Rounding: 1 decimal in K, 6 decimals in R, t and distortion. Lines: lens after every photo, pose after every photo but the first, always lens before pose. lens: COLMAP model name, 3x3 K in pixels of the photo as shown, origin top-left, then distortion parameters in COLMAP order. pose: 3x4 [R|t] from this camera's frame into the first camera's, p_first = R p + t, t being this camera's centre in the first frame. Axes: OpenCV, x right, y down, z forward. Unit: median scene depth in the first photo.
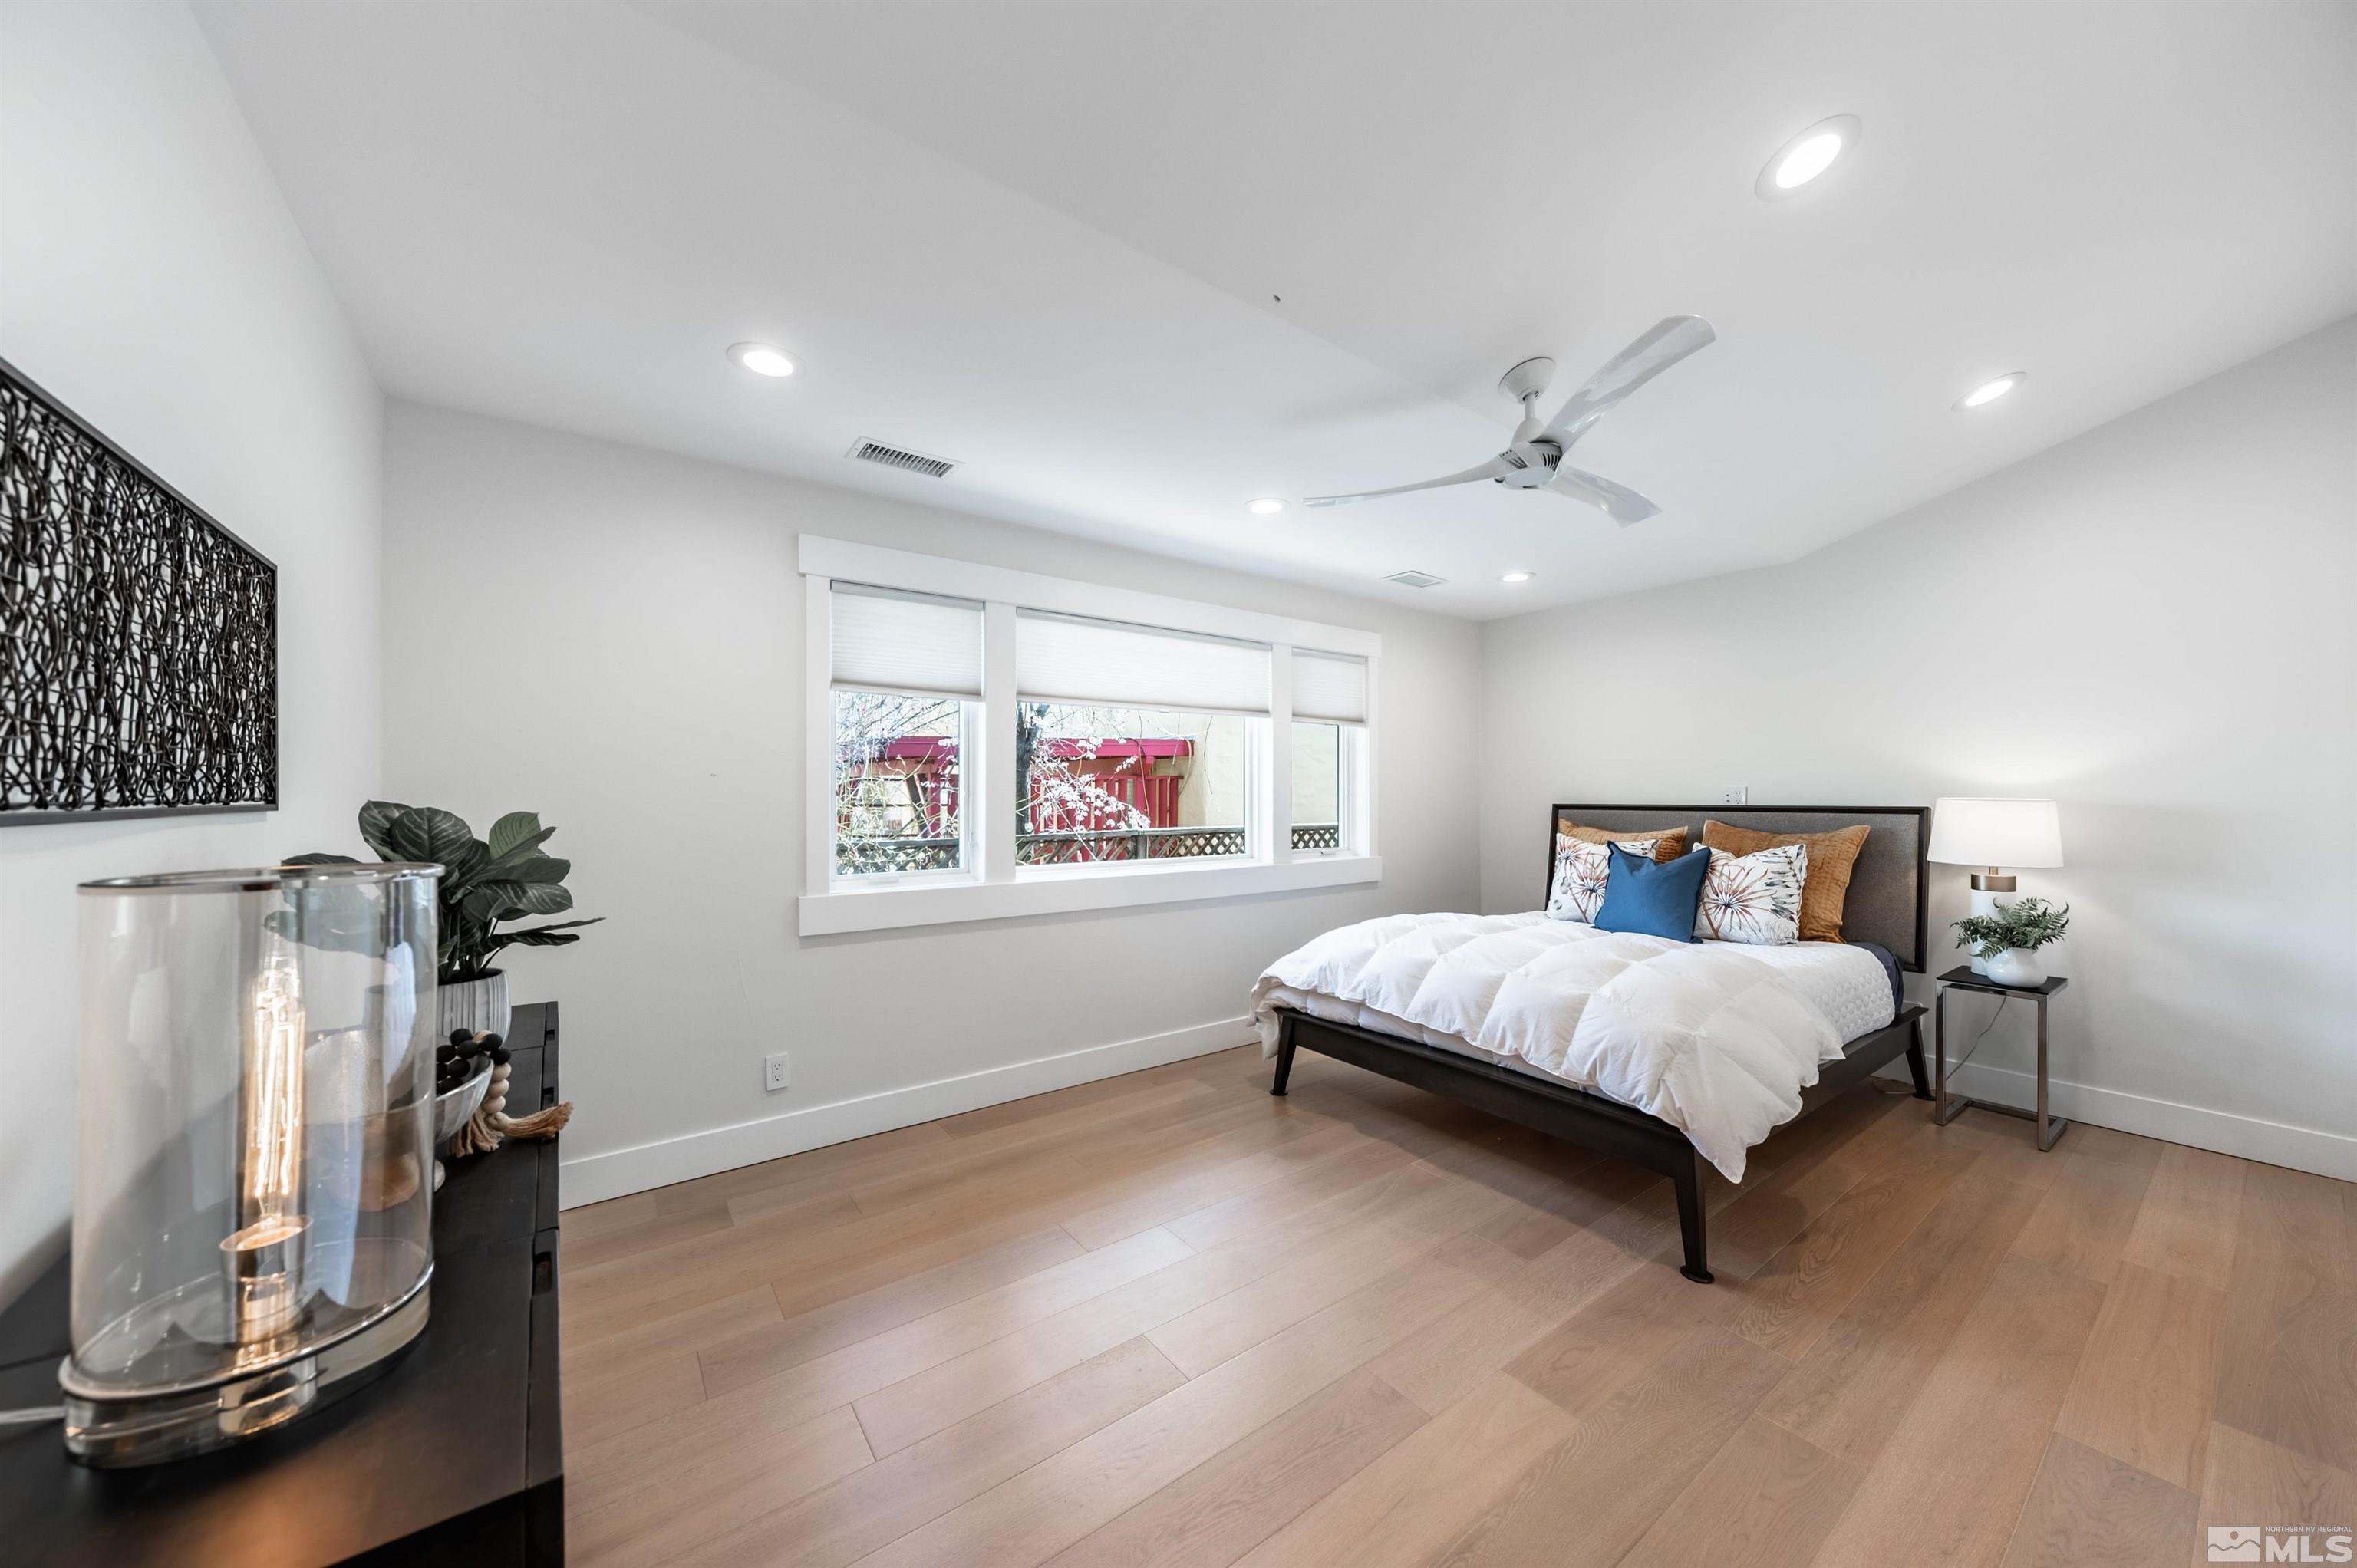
lens RADIAL K [[811.1, 0, 1171.7], [0, 811.1, 790.5], [0, 0, 1]] dist [0.002470, -0.001713]
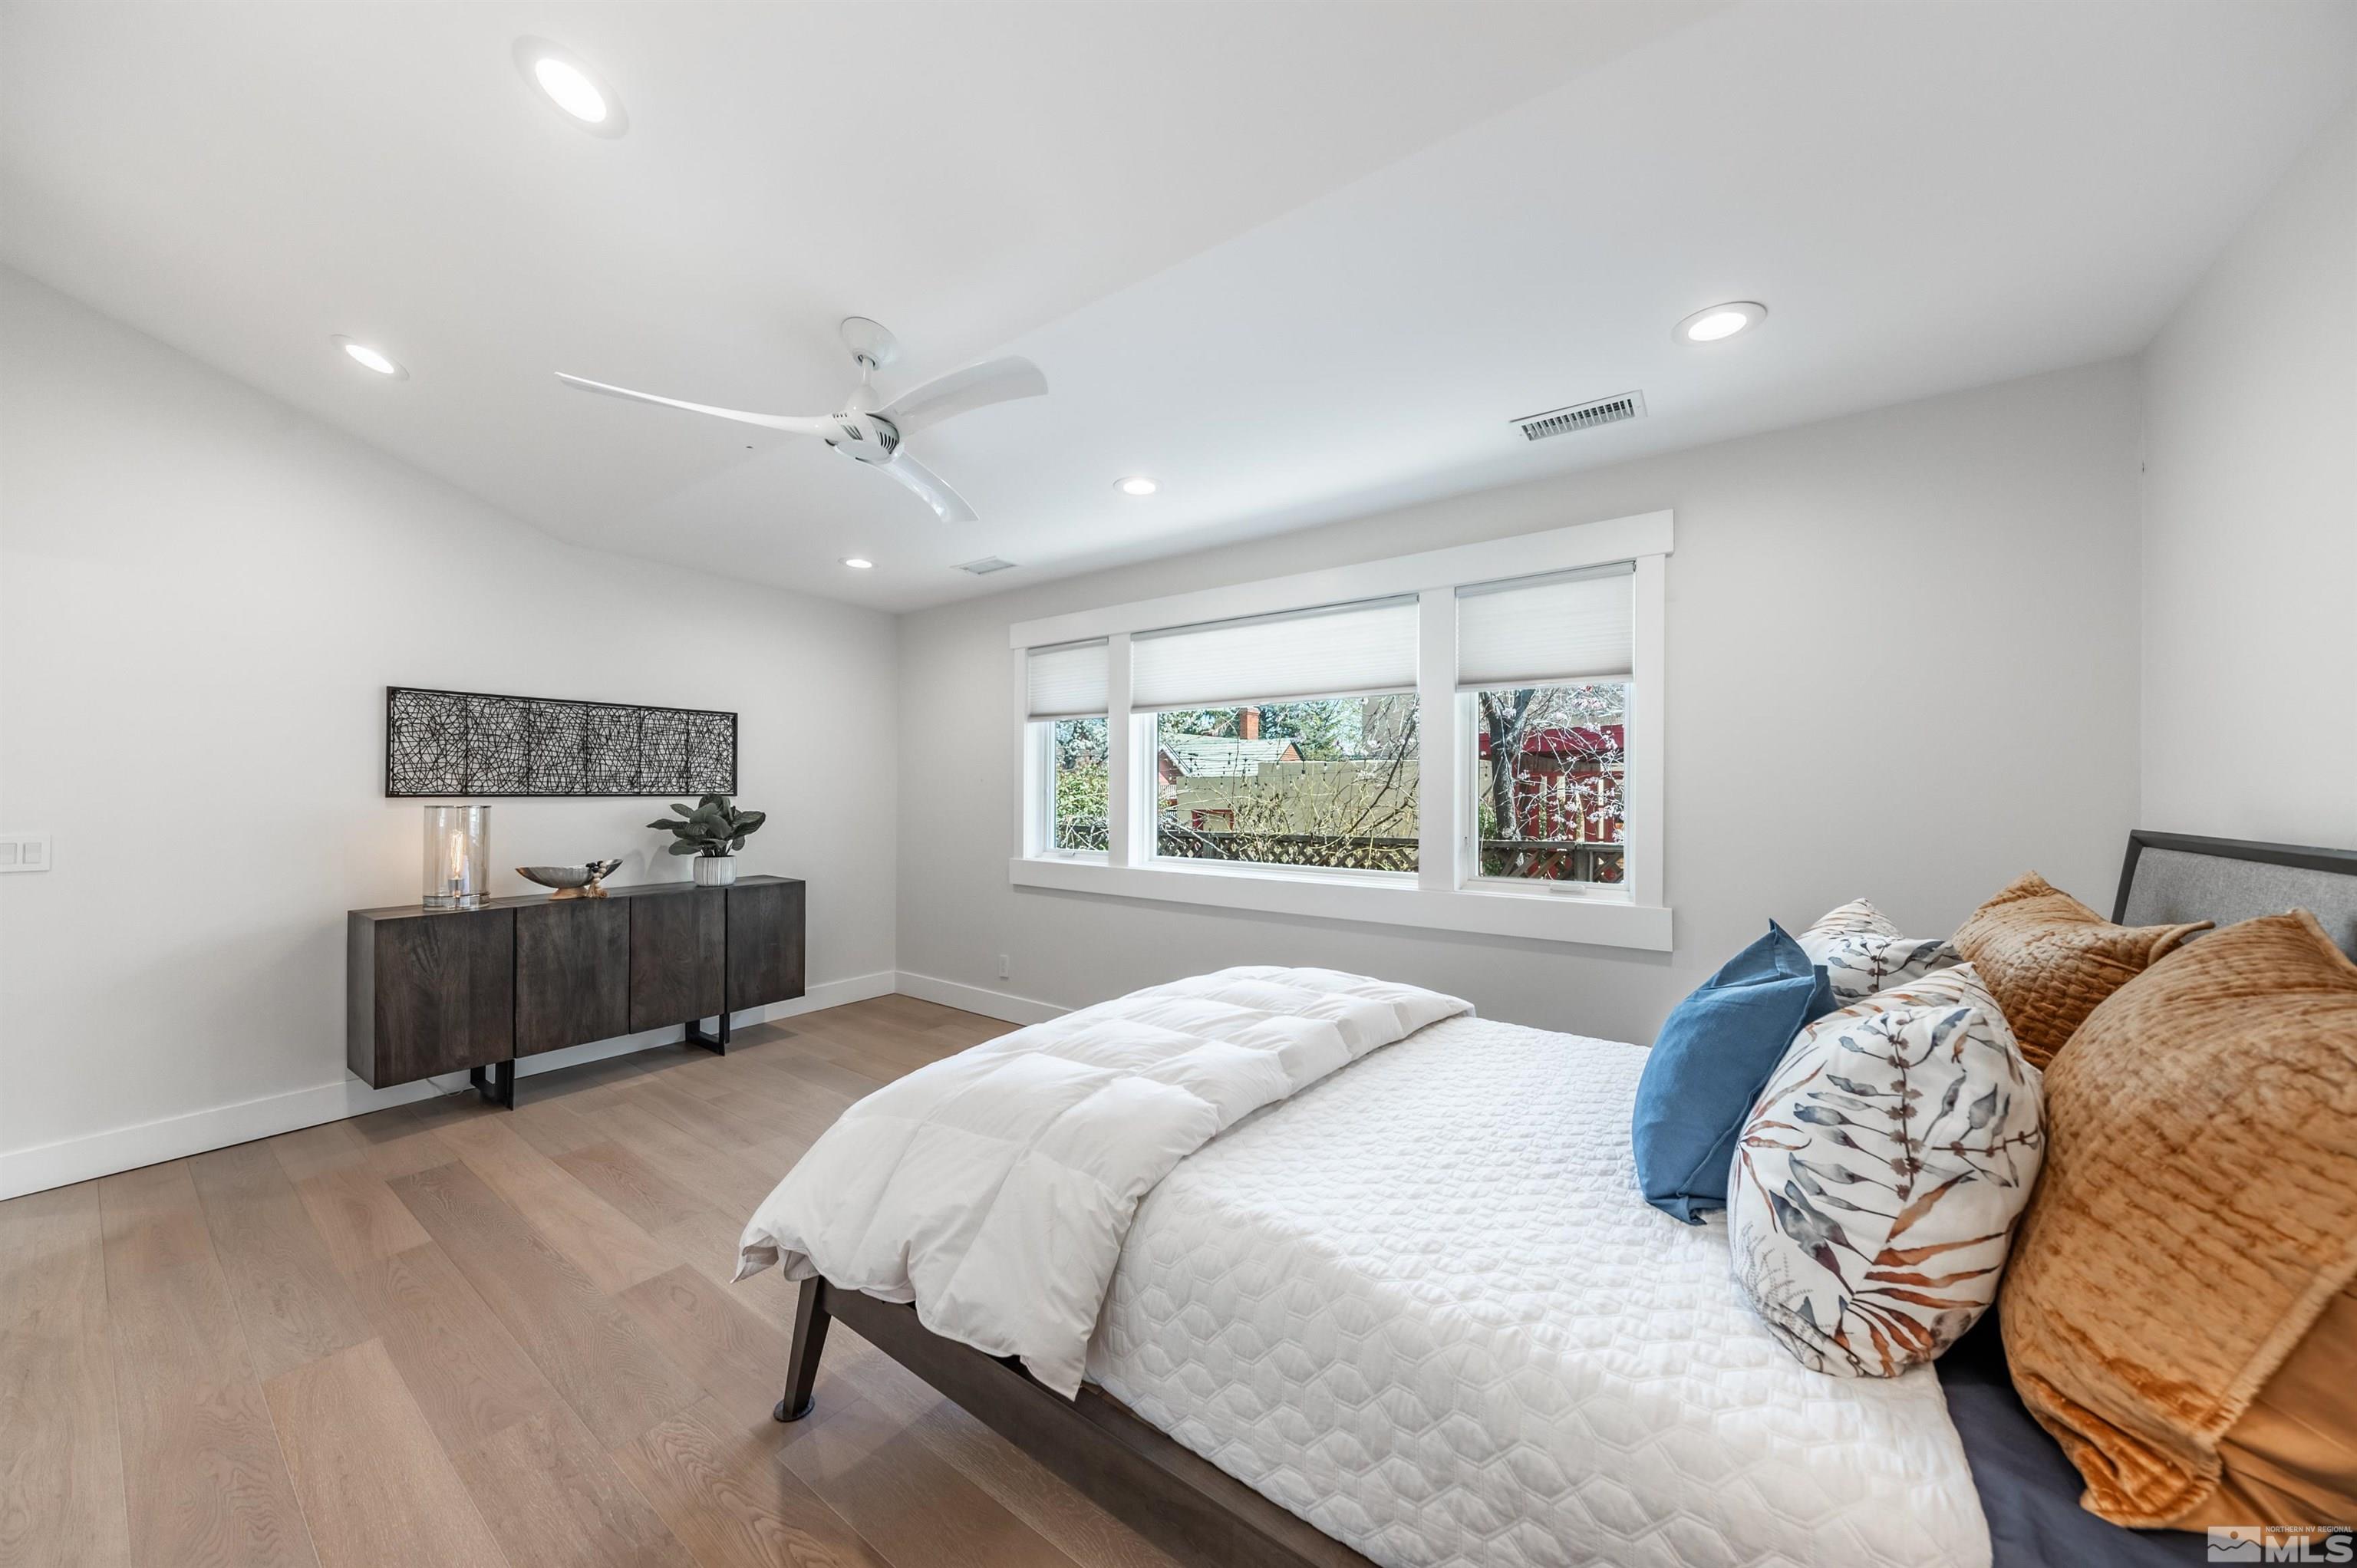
lens RADIAL K [[811.1, 0, 1171.7], [0, 811.1, 790.5], [0, 0, 1]] dist [0.002470, -0.001713]
pose [[0.307978, 0.000226, -0.951393, 0.890801], [-0.001943, 0.999998, -0.000391, 0.000806], [0.951391, 0.001969, 0.307978, 0.654747]]
